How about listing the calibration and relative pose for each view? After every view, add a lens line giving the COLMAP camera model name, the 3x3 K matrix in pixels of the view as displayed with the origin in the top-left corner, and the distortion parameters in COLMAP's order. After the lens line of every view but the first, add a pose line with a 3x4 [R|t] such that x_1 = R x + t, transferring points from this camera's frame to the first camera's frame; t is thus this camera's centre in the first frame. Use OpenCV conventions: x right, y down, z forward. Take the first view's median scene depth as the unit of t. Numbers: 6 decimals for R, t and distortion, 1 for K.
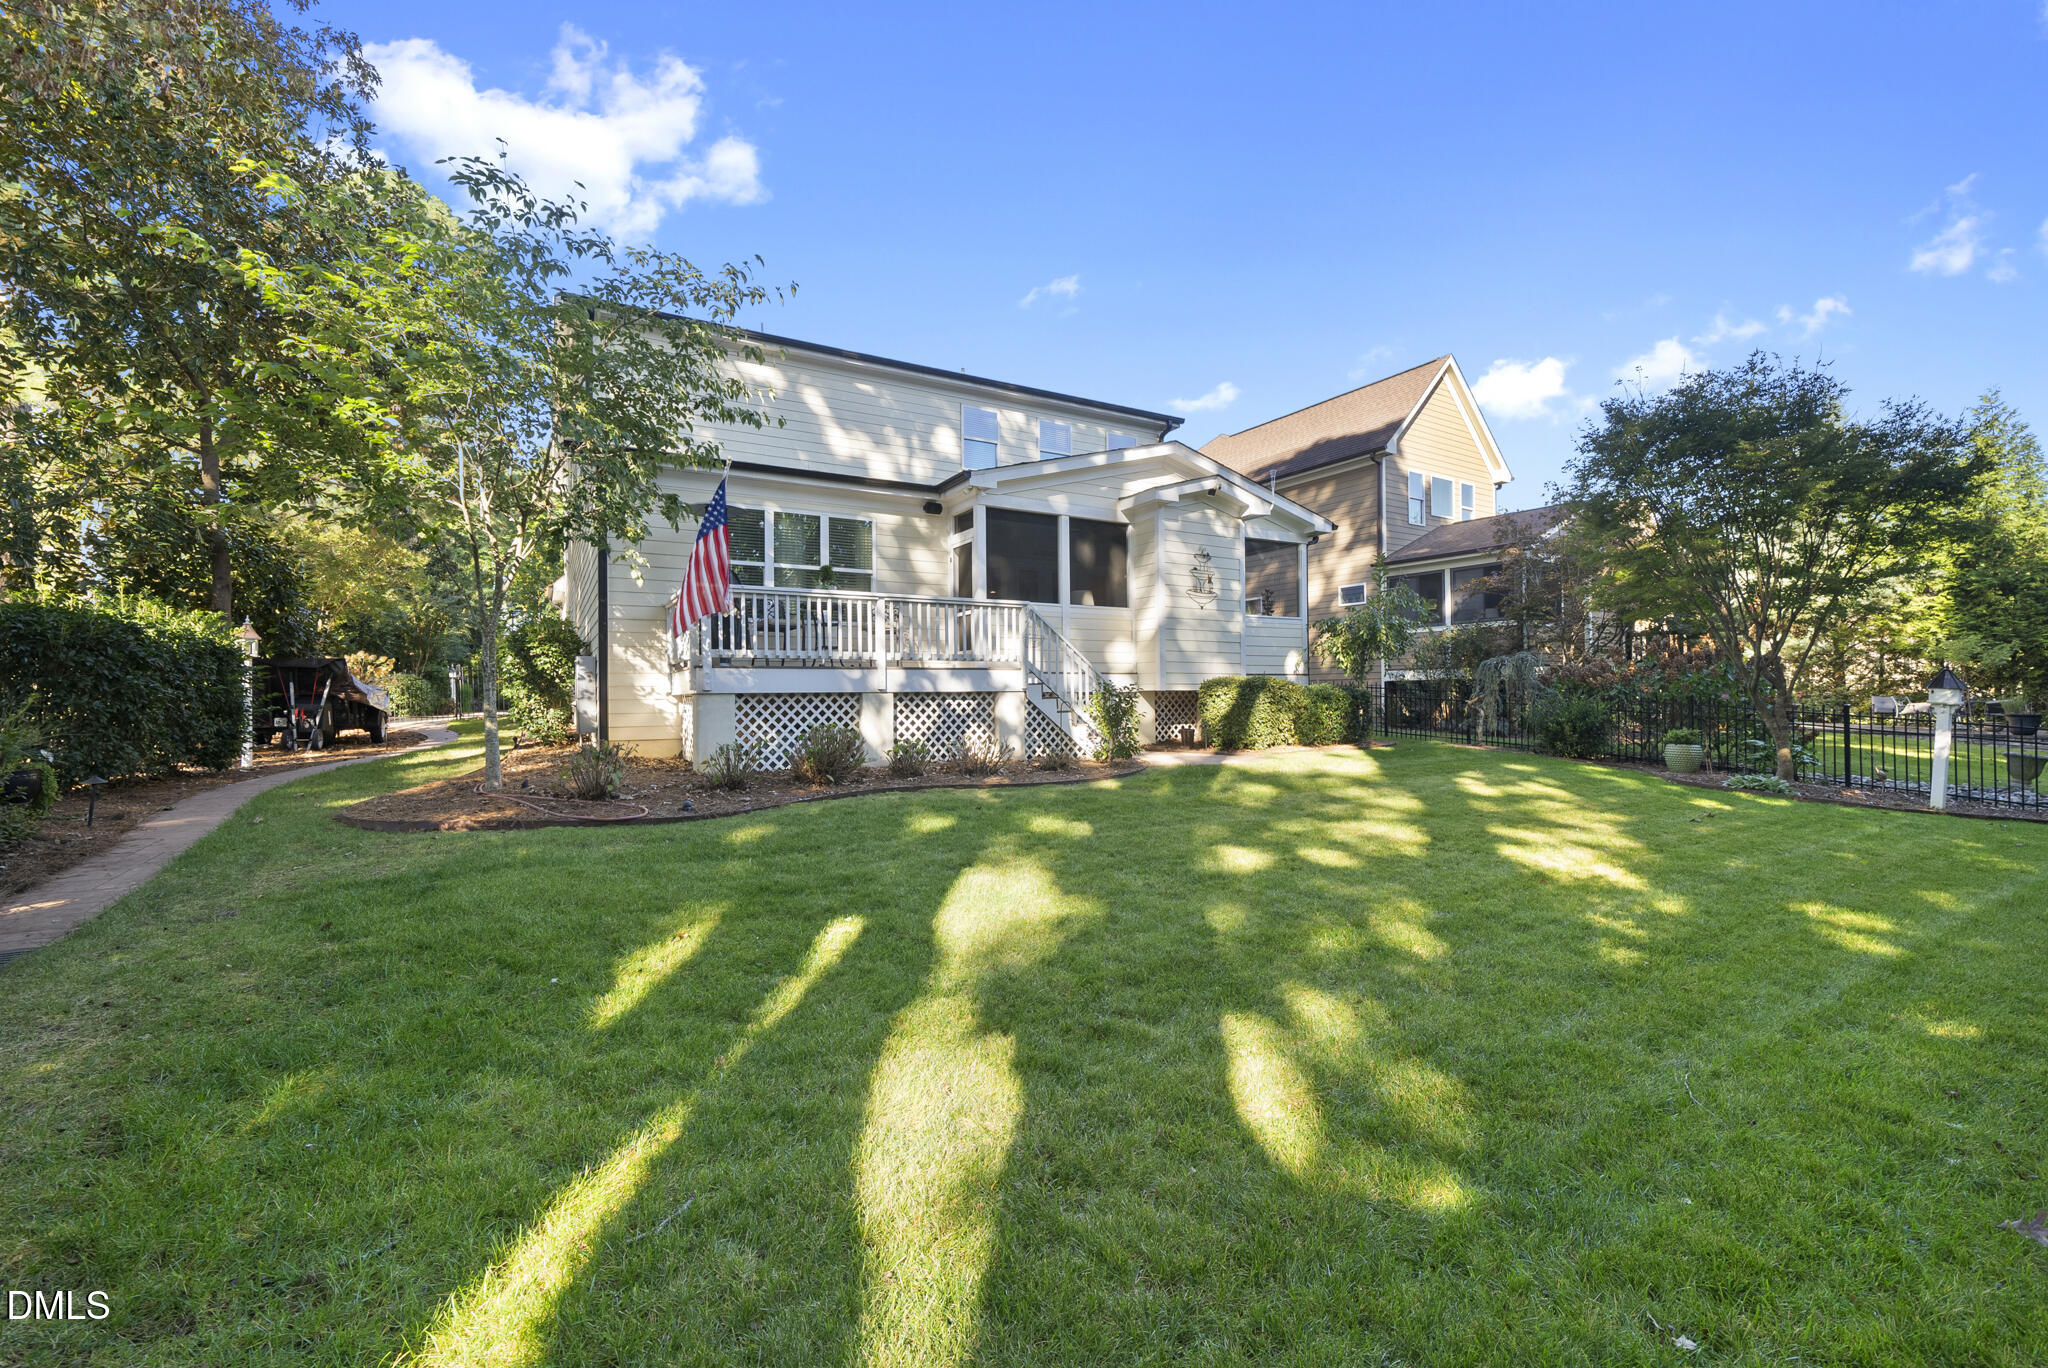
lens RADIAL K [[821.8, 0, 1024.0], [0, 821.8, 684.0], [0, 0, 1]] dist [-0.004703, 0.000854]
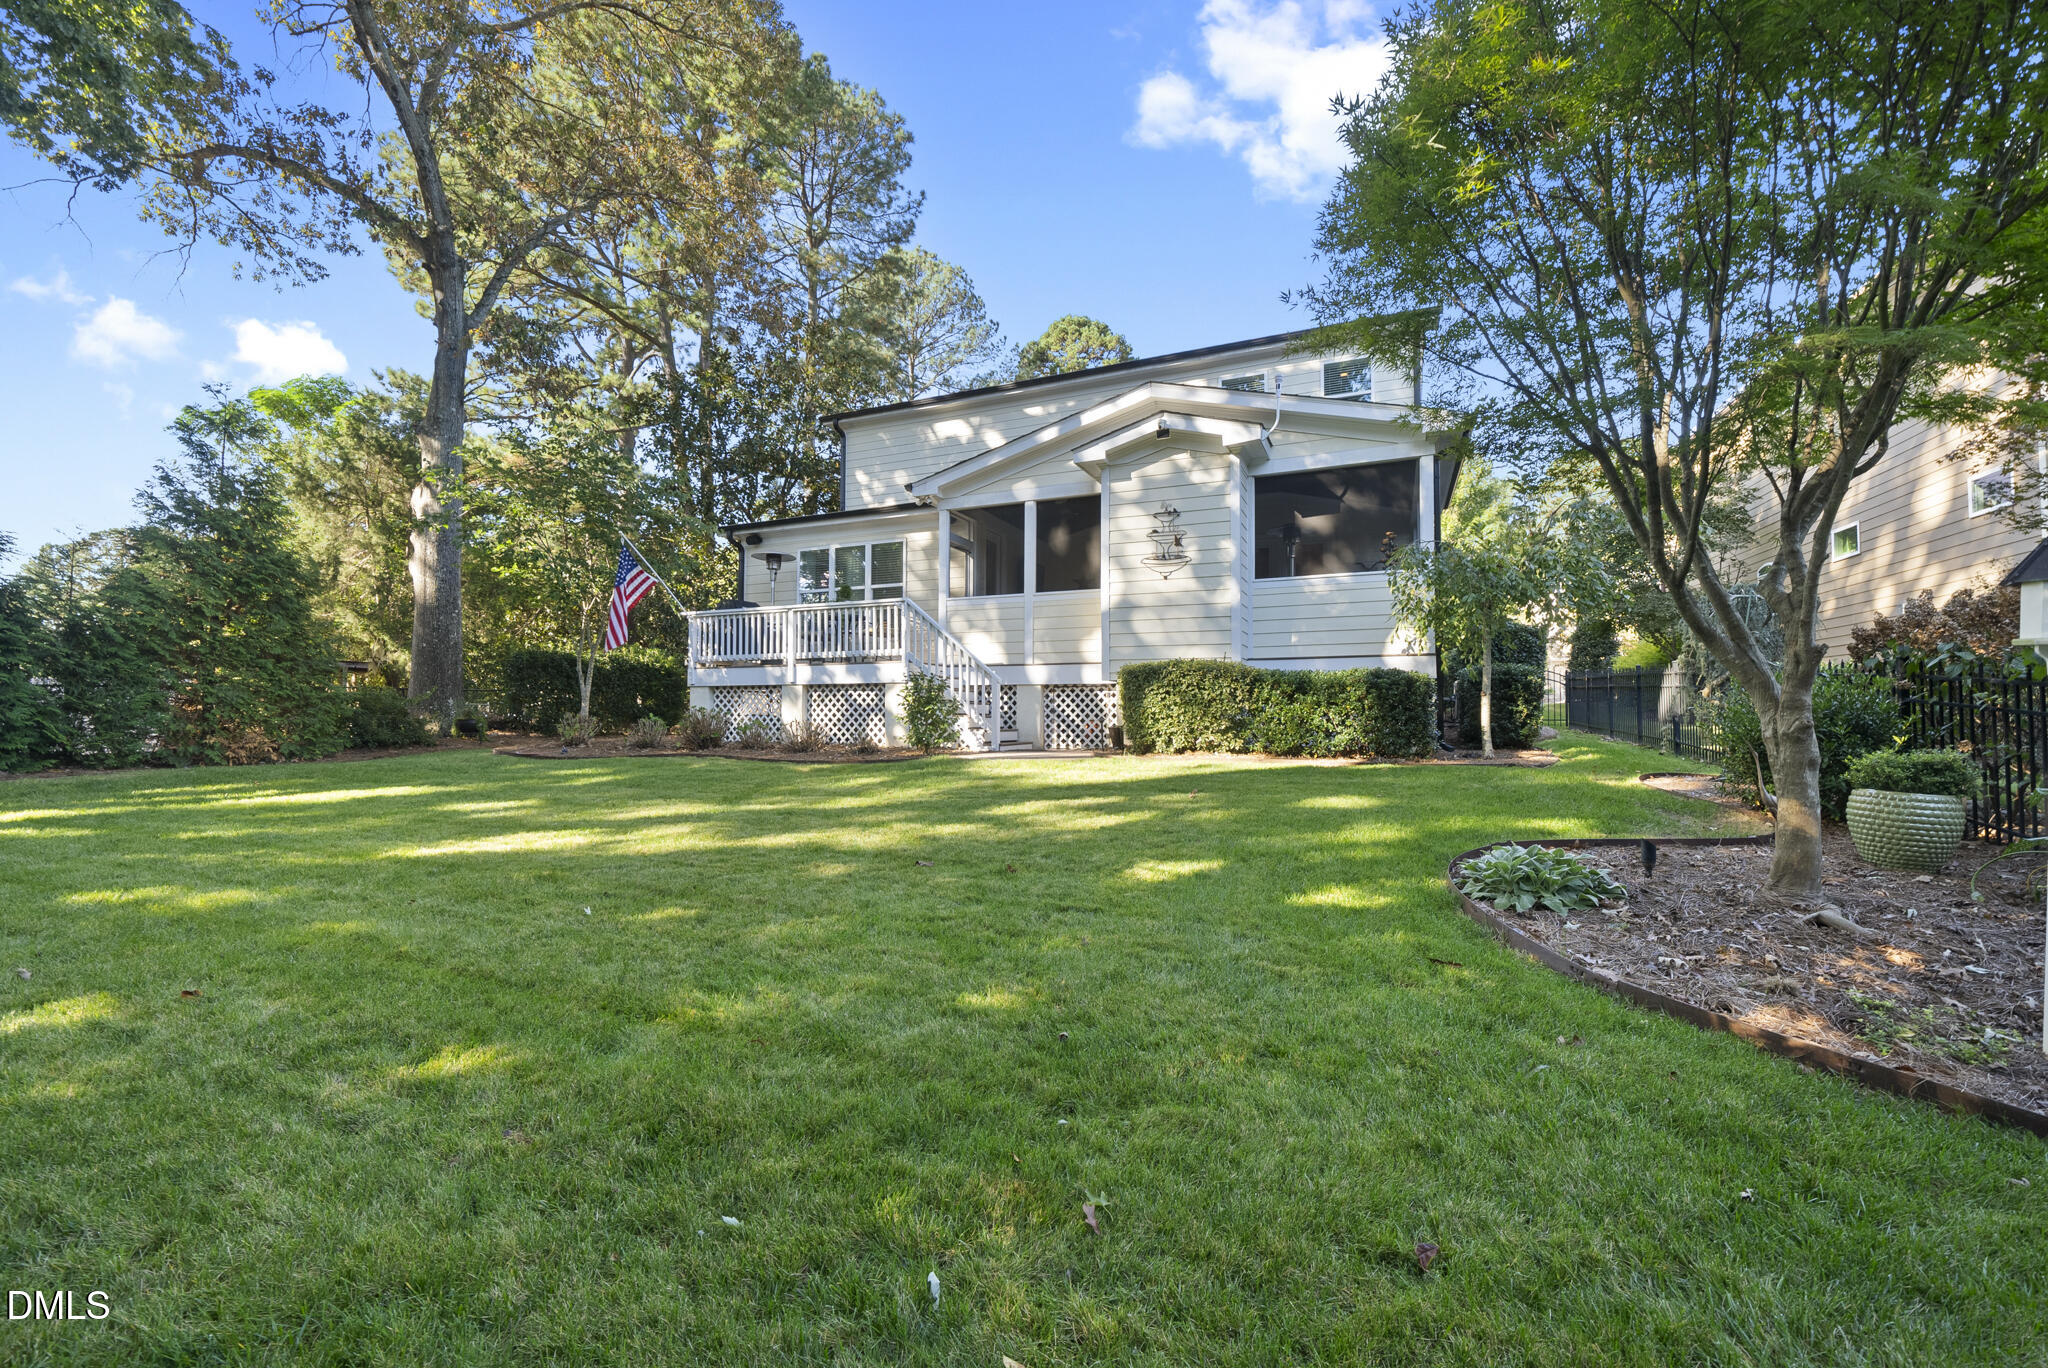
lens RADIAL K [[821.8, 0, 1024.0], [0, 821.8, 684.0], [0, 0, 1]] dist [-0.004703, 0.000854]
pose [[0.589043, -0.019038, -0.807877, 0.937318], [0.004410, 0.999783, -0.020345, 0.032376], [0.808090, 0.008422, 0.588999, 0.490339]]
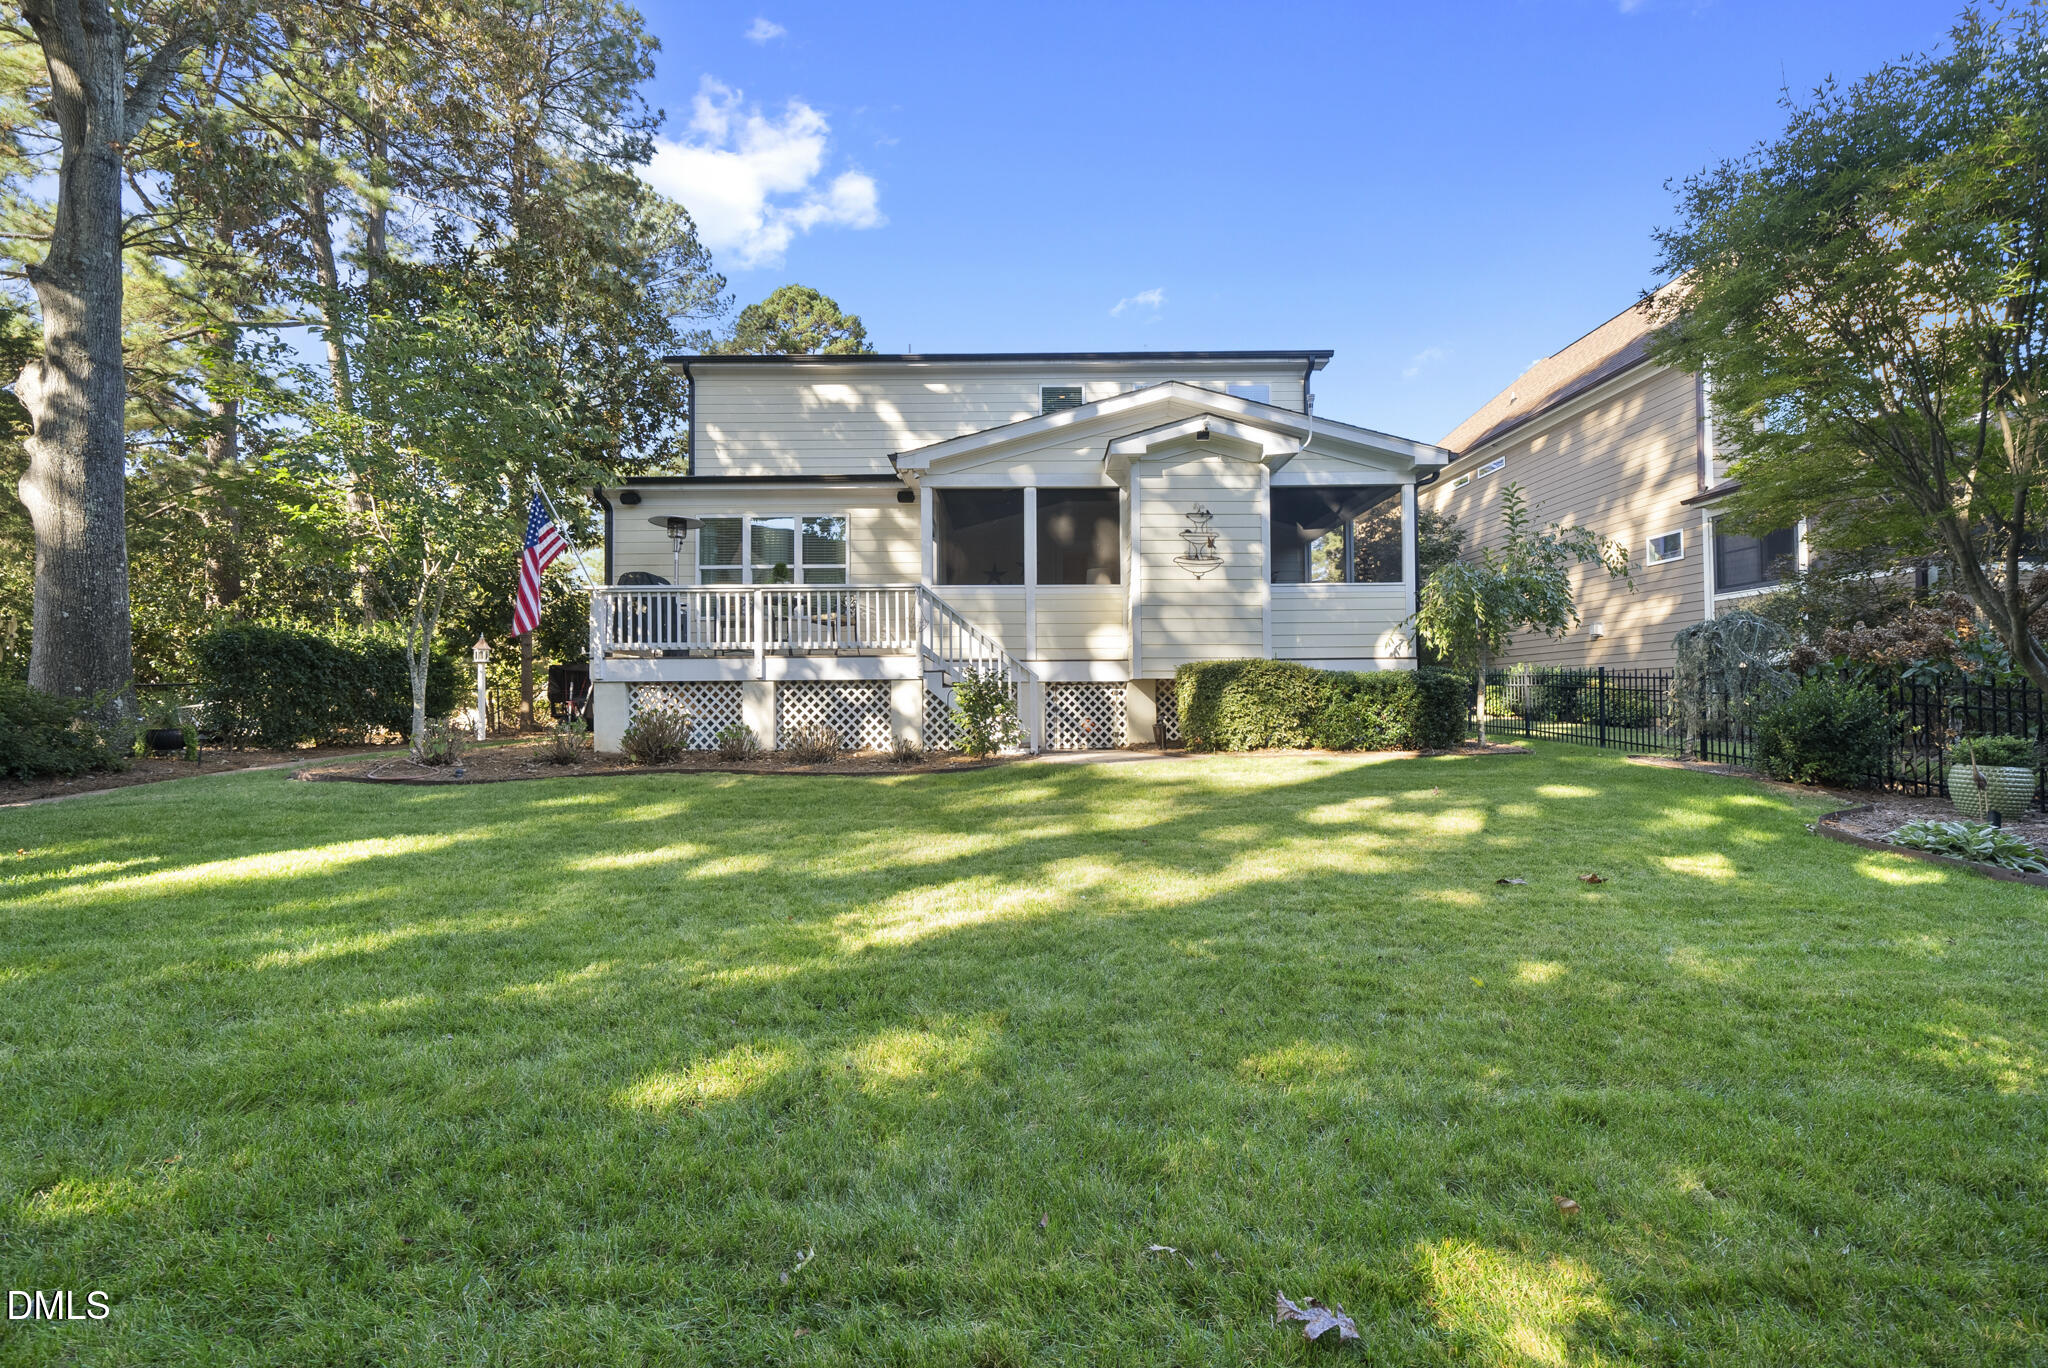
lens RADIAL K [[821.8, 0, 1024.0], [0, 821.8, 684.0], [0, 0, 1]] dist [-0.004703, 0.000854]
pose [[0.866466, -0.009833, -0.499139, 0.564725], [0.005840, 0.999937, -0.009561, 0.023520], [0.499201, 0.005370, 0.866469, 0.241864]]
